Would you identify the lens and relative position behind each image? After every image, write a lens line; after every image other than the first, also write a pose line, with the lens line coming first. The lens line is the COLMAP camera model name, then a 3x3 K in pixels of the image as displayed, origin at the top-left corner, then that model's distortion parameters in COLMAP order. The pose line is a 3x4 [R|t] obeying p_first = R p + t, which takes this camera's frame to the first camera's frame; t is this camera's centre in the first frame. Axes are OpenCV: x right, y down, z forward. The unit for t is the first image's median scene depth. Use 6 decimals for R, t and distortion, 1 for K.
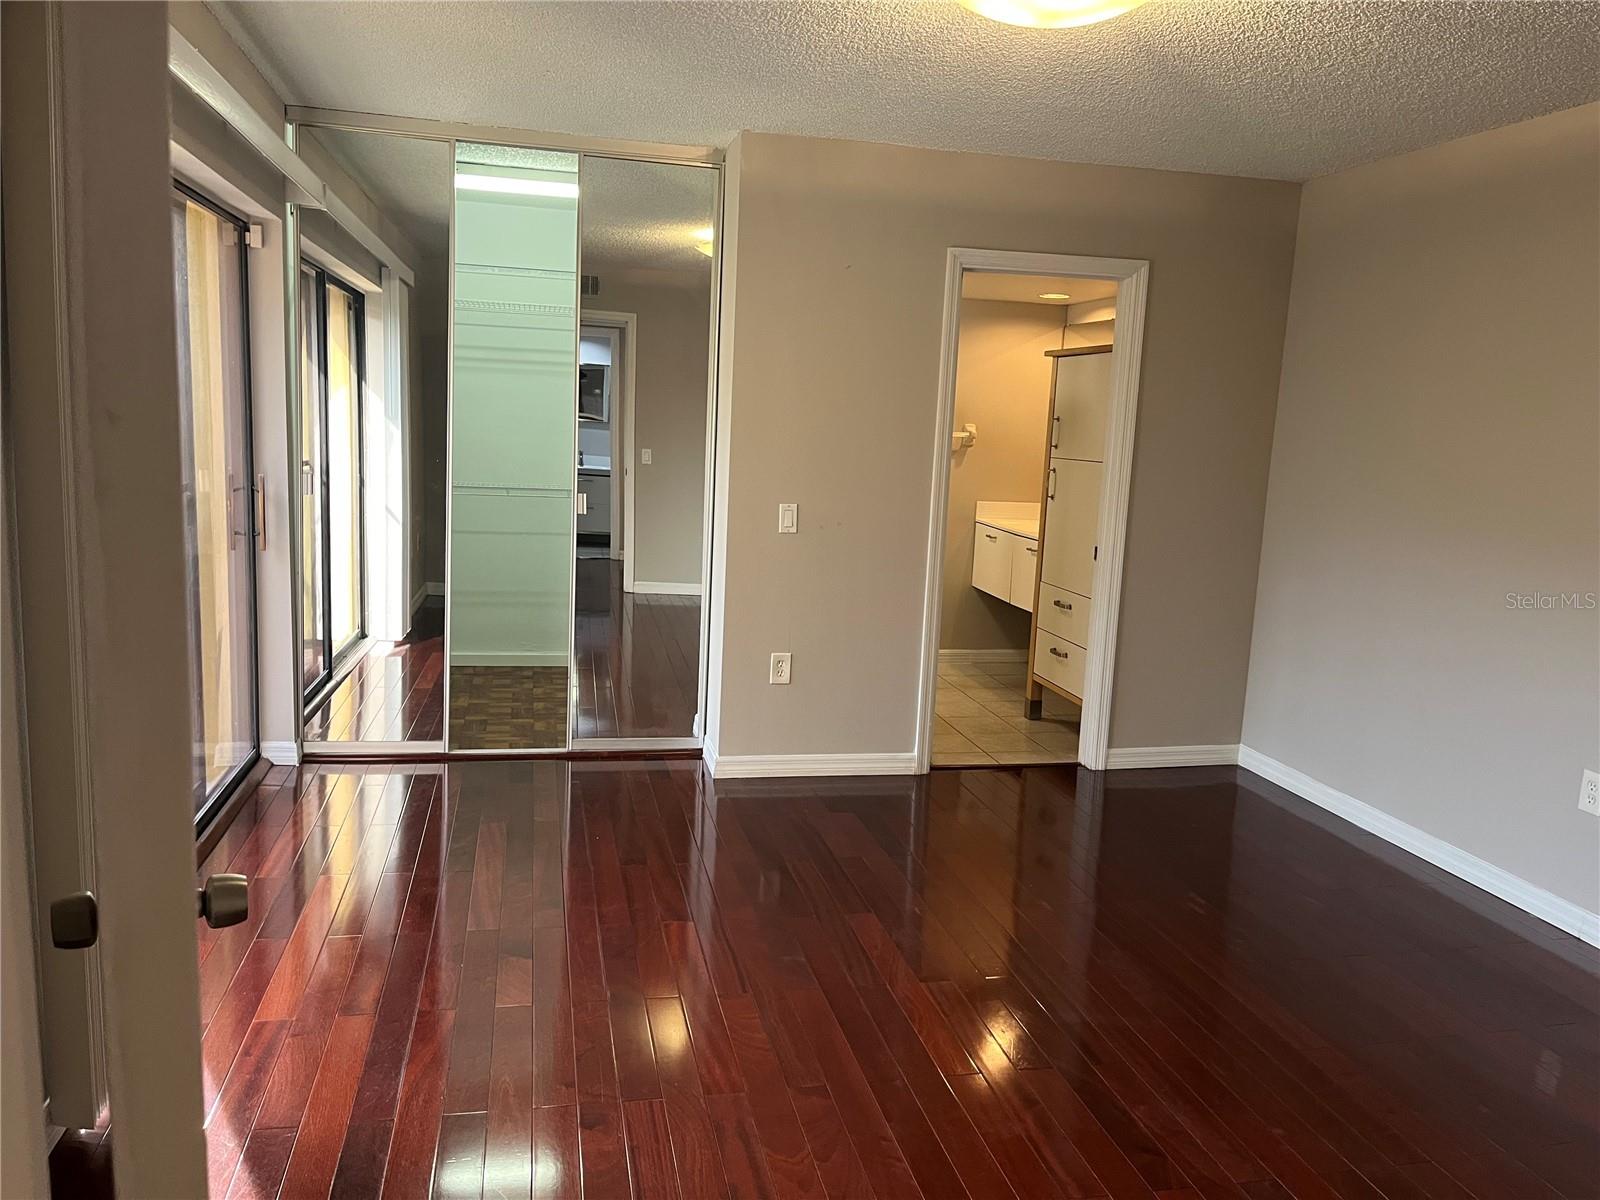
lens RADIAL K [[1219.3, 0, 800.0], [0, 1219.3, 600.0], [0, 0, 1]] dist [0.029962, -0.004137]
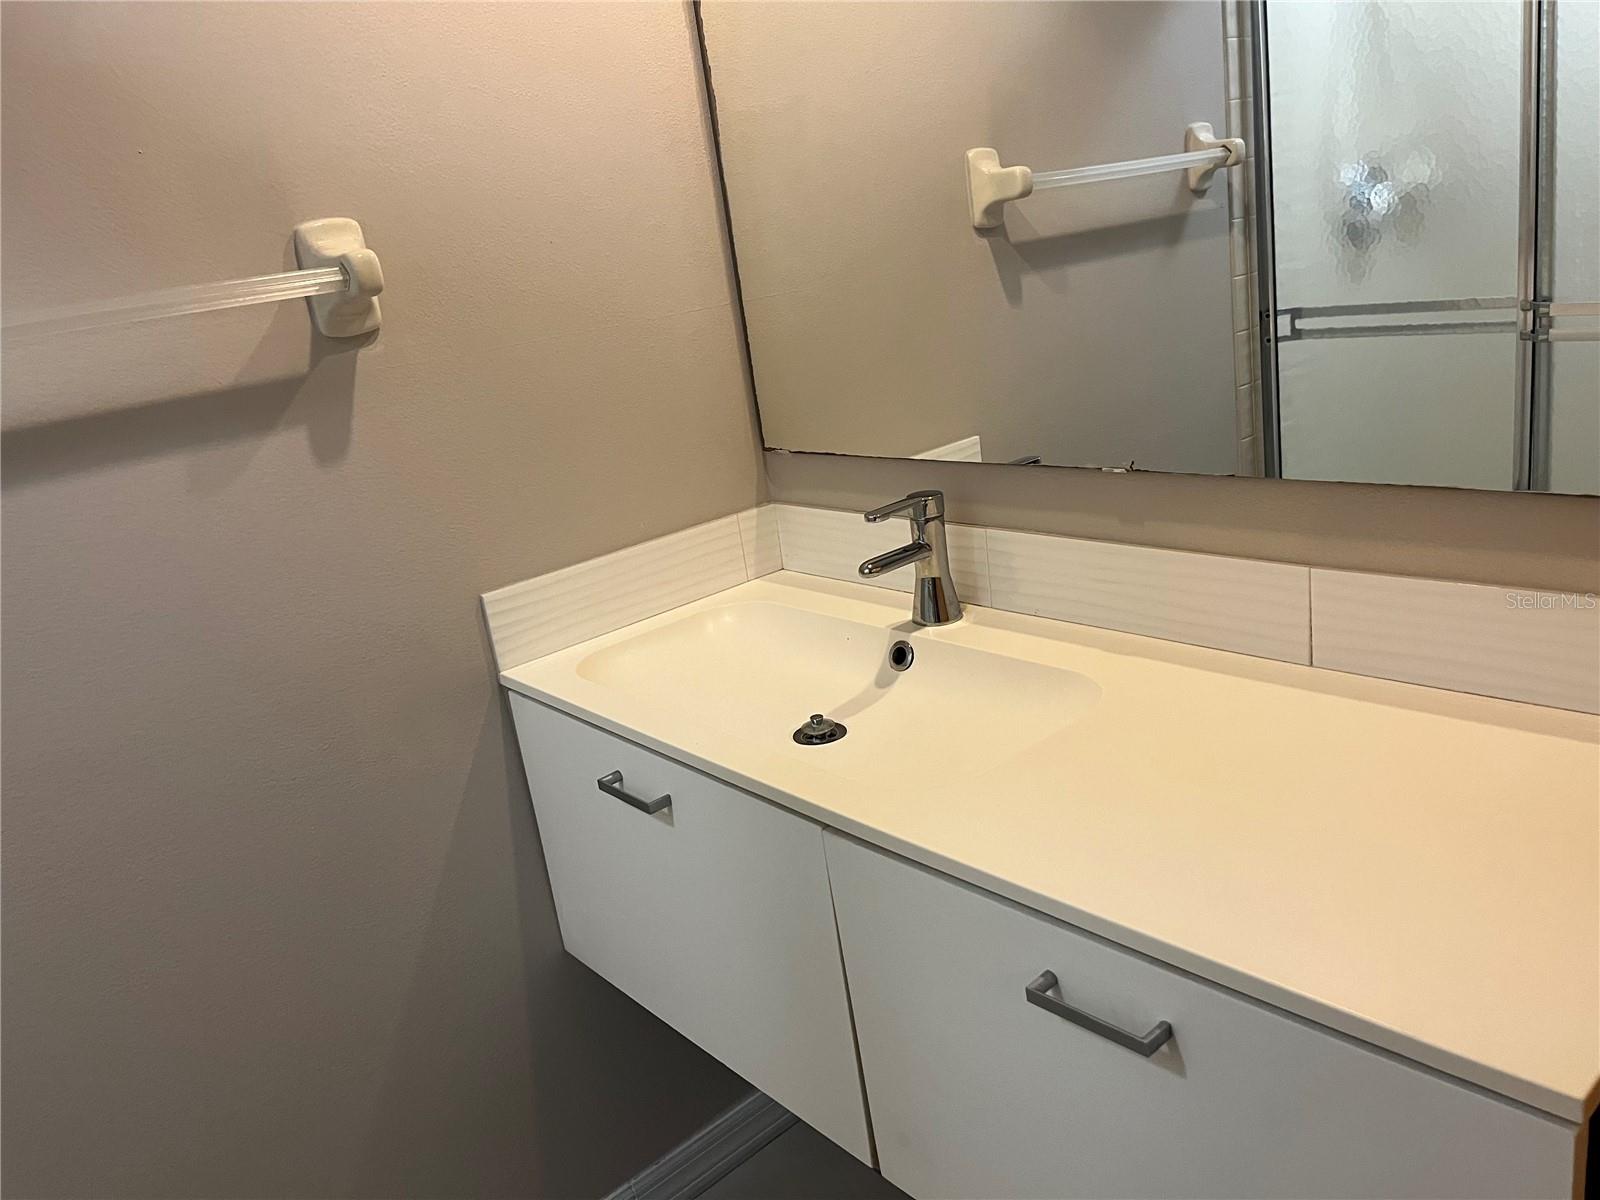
lens RADIAL K [[1219.3, 0, 800.0], [0, 1219.3, 600.0], [0, 0, 1]] dist [0.029962, -0.004137]
pose [[0.862229, -0.298578, 0.409161, 0.130395], [0.247082, 0.953093, 0.174826, -0.125543], [-0.442168, -0.049644, 0.895557, 0.963849]]
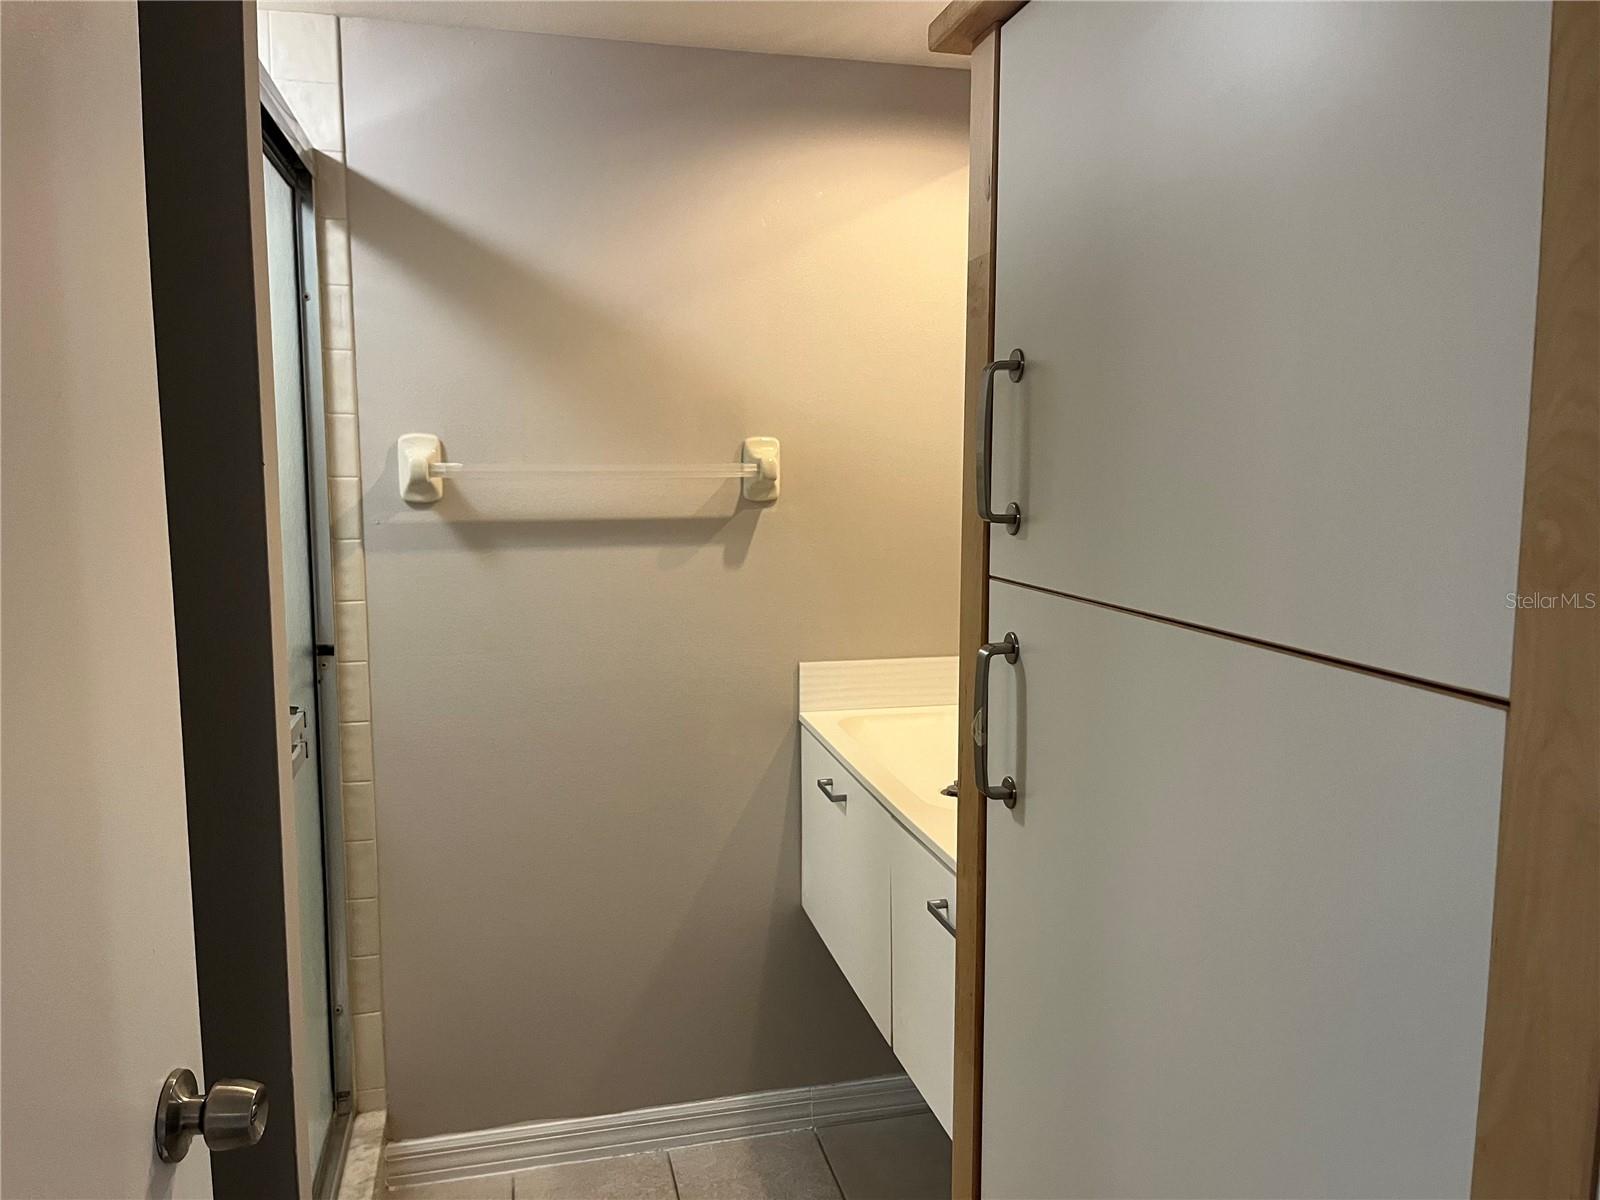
lens RADIAL K [[1219.3, 0, 800.0], [0, 1219.3, 600.0], [0, 0, 1]] dist [0.029962, -0.004137]
pose [[0.998849, -0.045276, 0.015861, 0.171425], [0.045718, 0.998540, -0.028758, -0.108328], [-0.014536, 0.029450, 0.999461, 0.806570]]
